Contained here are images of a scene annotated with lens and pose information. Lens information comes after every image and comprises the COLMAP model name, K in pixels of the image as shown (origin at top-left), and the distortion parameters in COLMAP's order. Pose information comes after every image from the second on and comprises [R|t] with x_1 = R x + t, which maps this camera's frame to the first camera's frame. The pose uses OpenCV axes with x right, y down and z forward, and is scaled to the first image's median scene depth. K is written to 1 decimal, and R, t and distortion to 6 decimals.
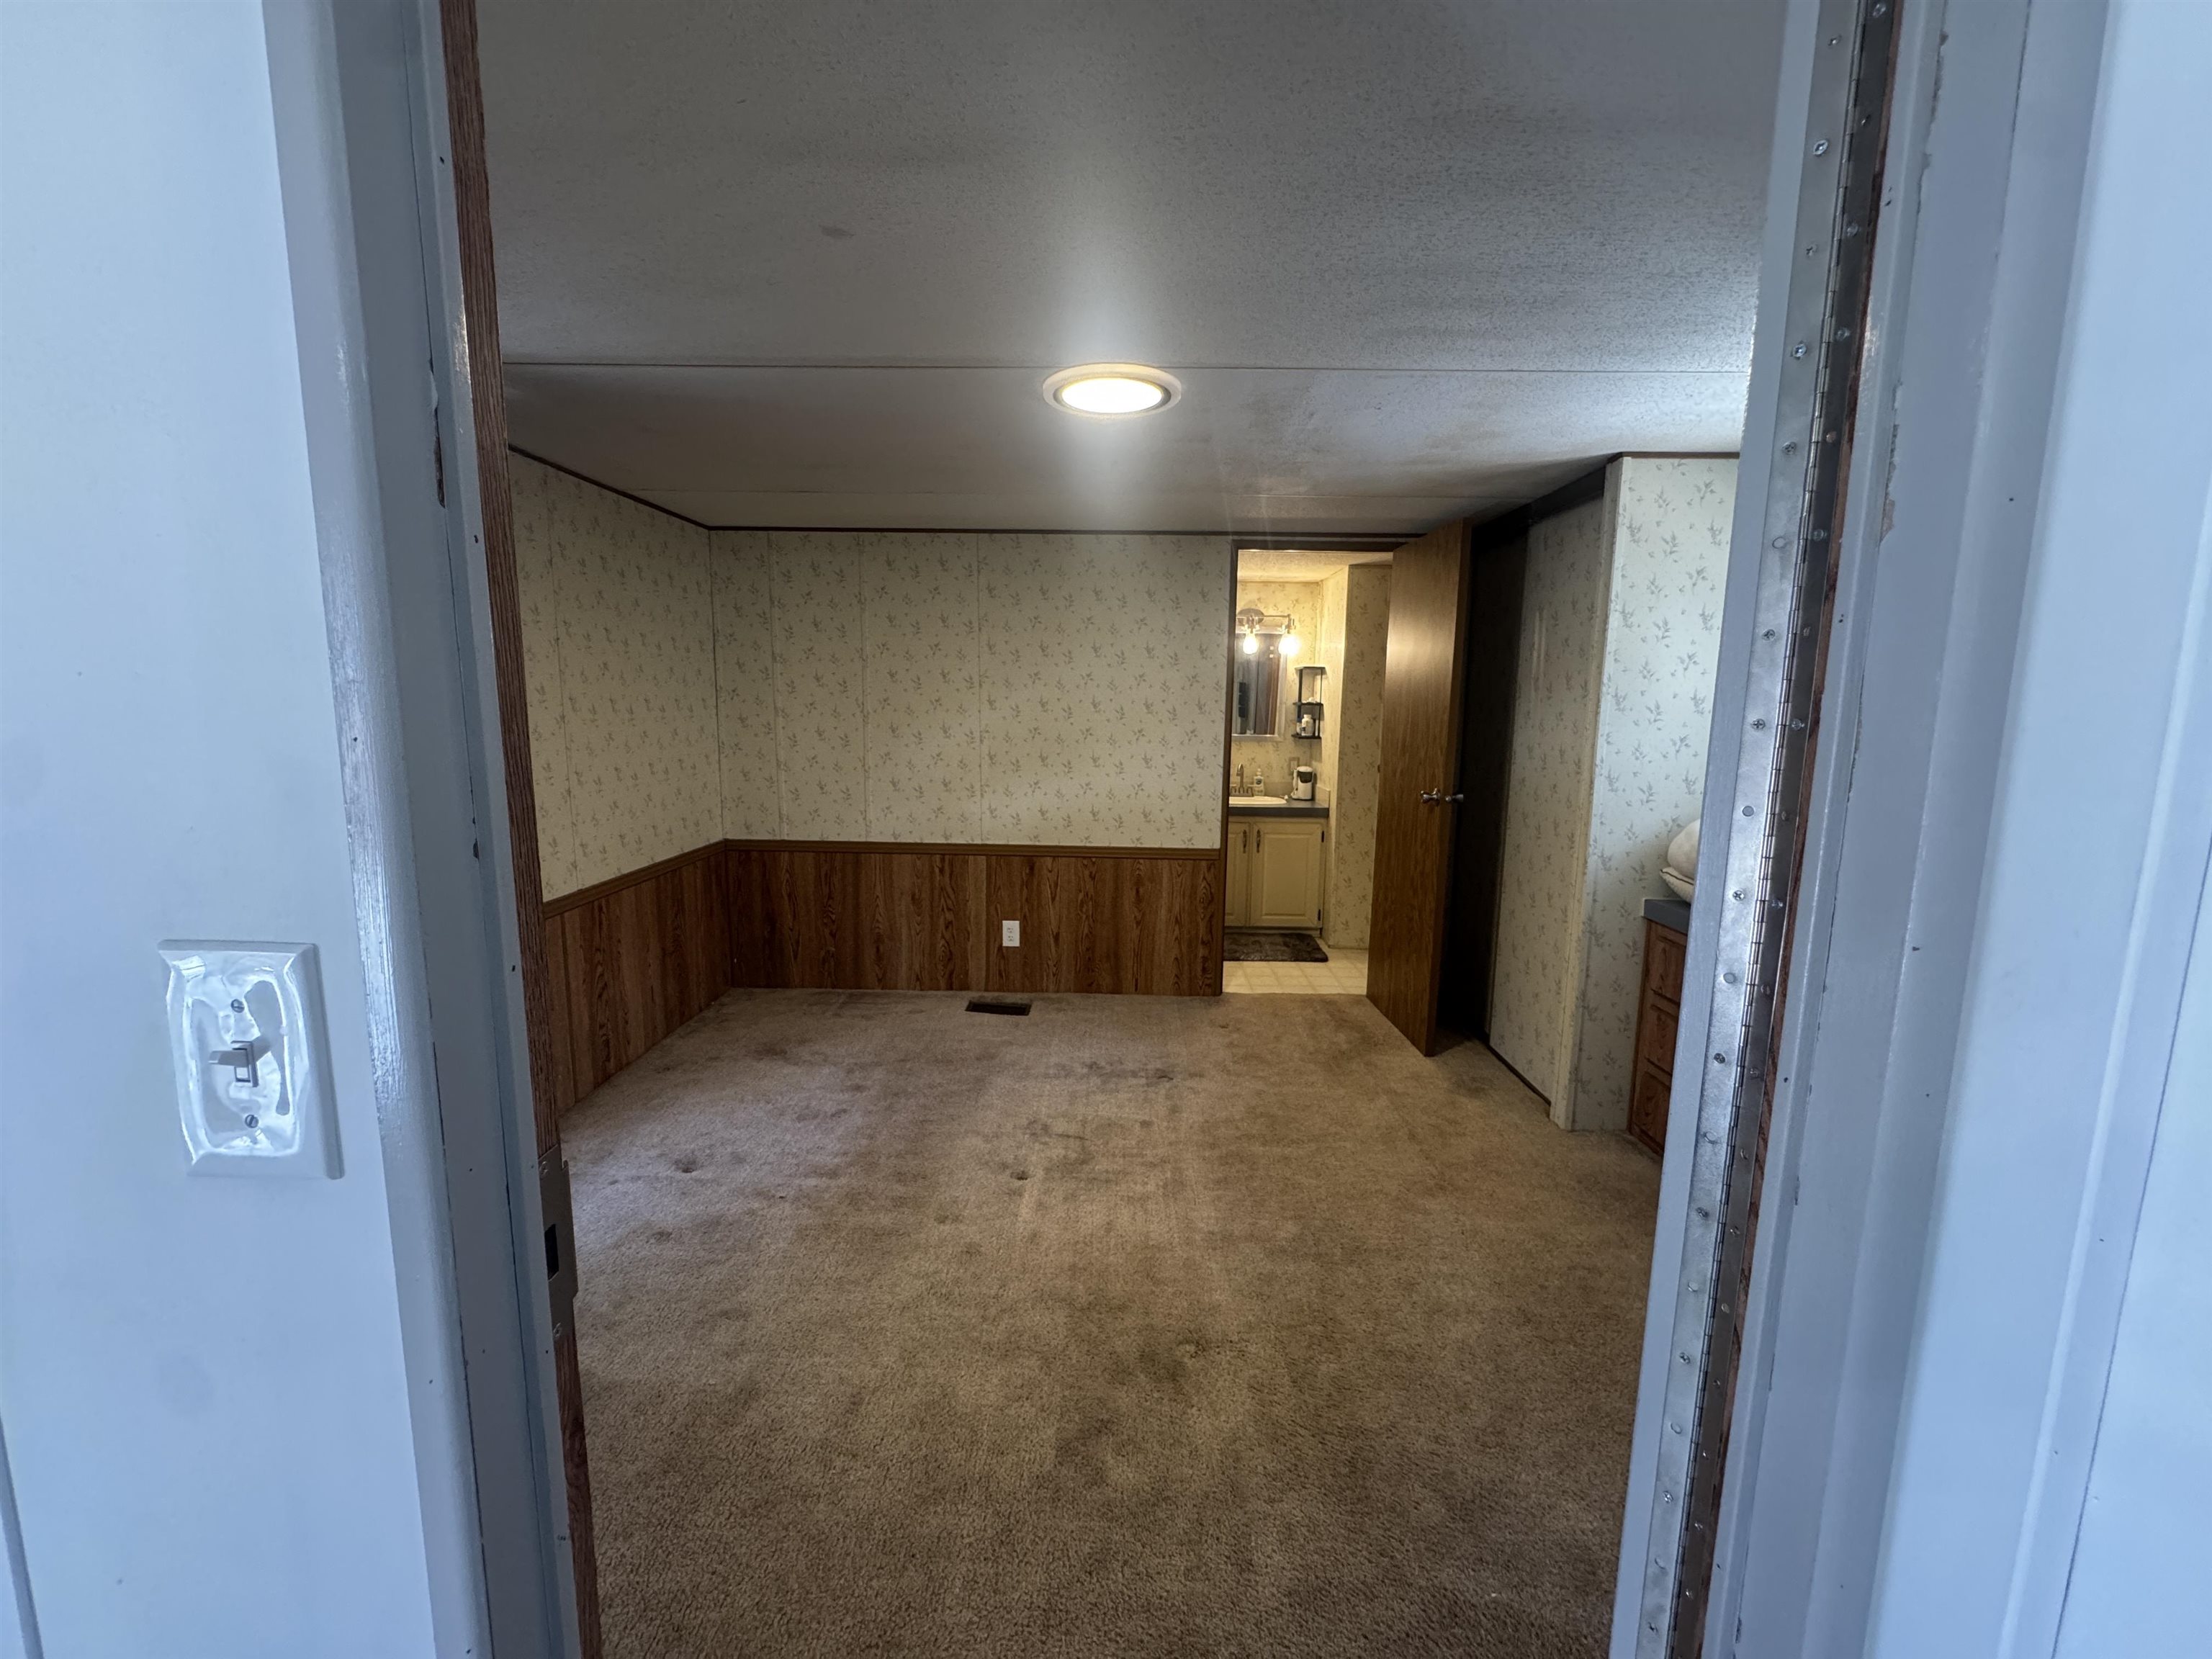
lens RADIAL K [[886.5, 0, 1104.0], [0, 886.5, 829.2], [0, 0, 1]] dist [-0.002486, 0.000365]
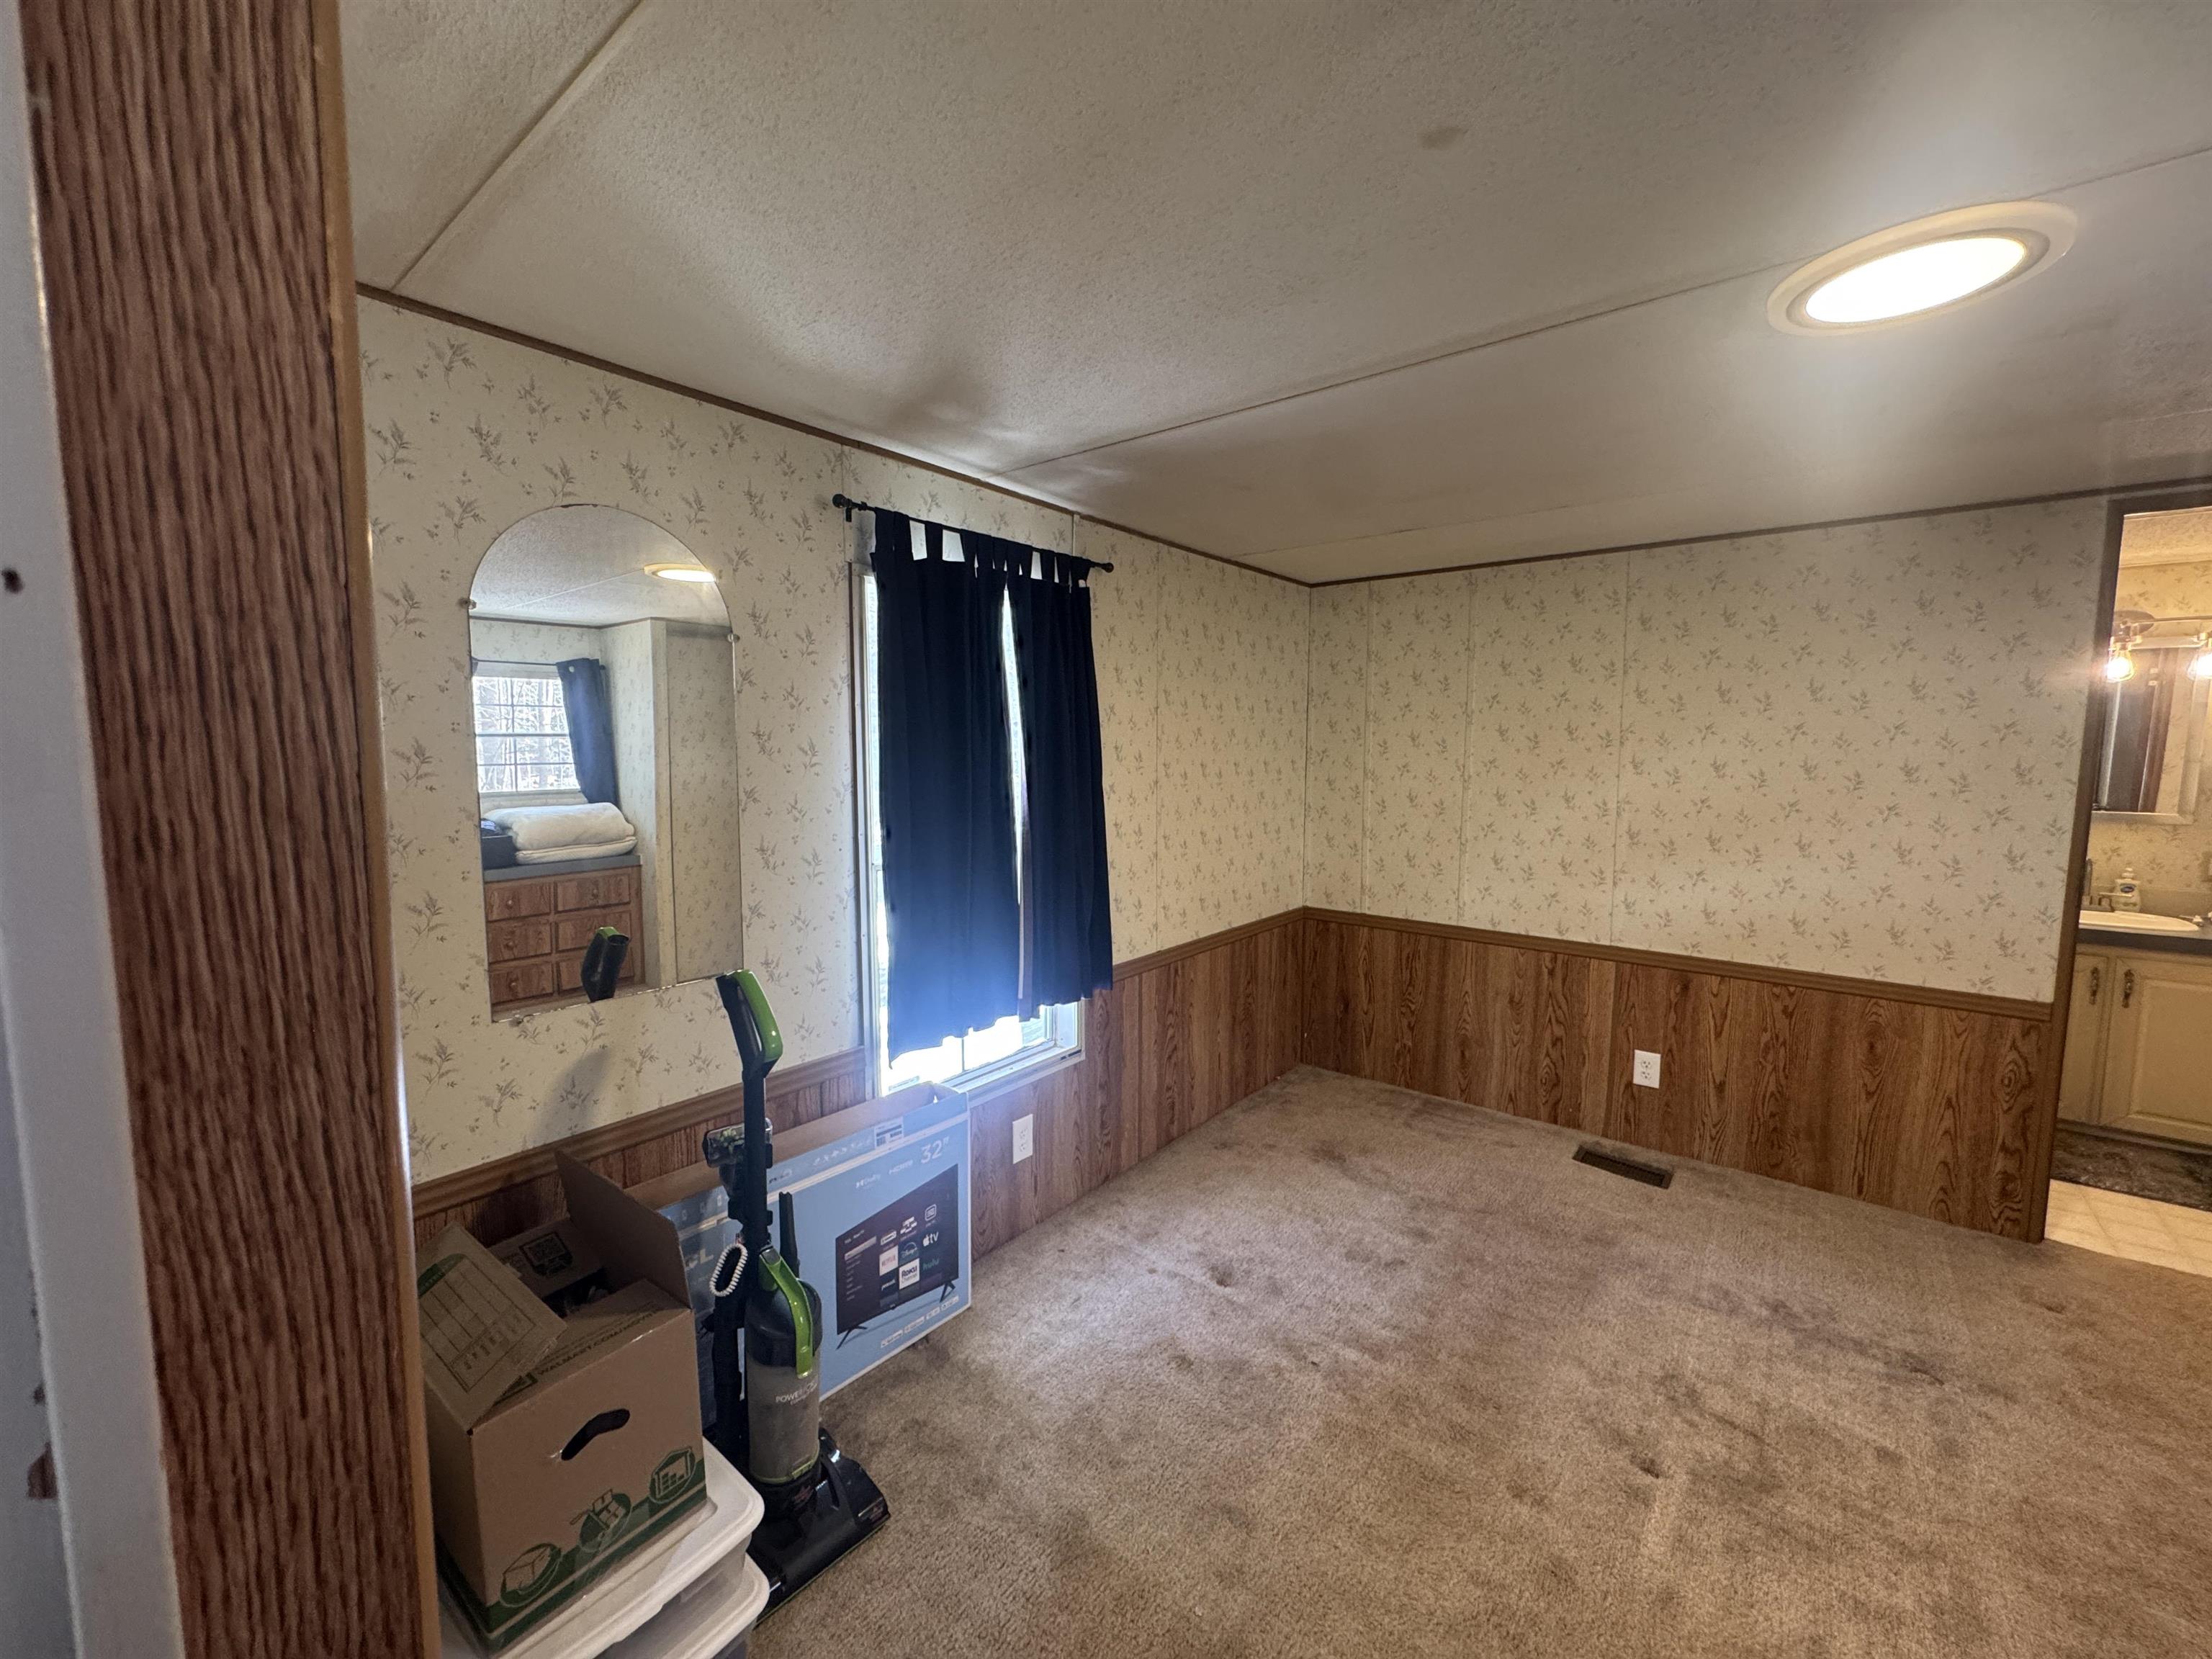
lens RADIAL K [[886.5, 0, 1104.0], [0, 886.5, 829.2], [0, 0, 1]] dist [-0.002486, 0.000365]
pose [[0.791108, 0.046453, -0.609910, -0.022374], [-0.079690, 0.996441, -0.027474, -0.031137], [0.606463, 0.070339, 0.791994, 0.118587]]
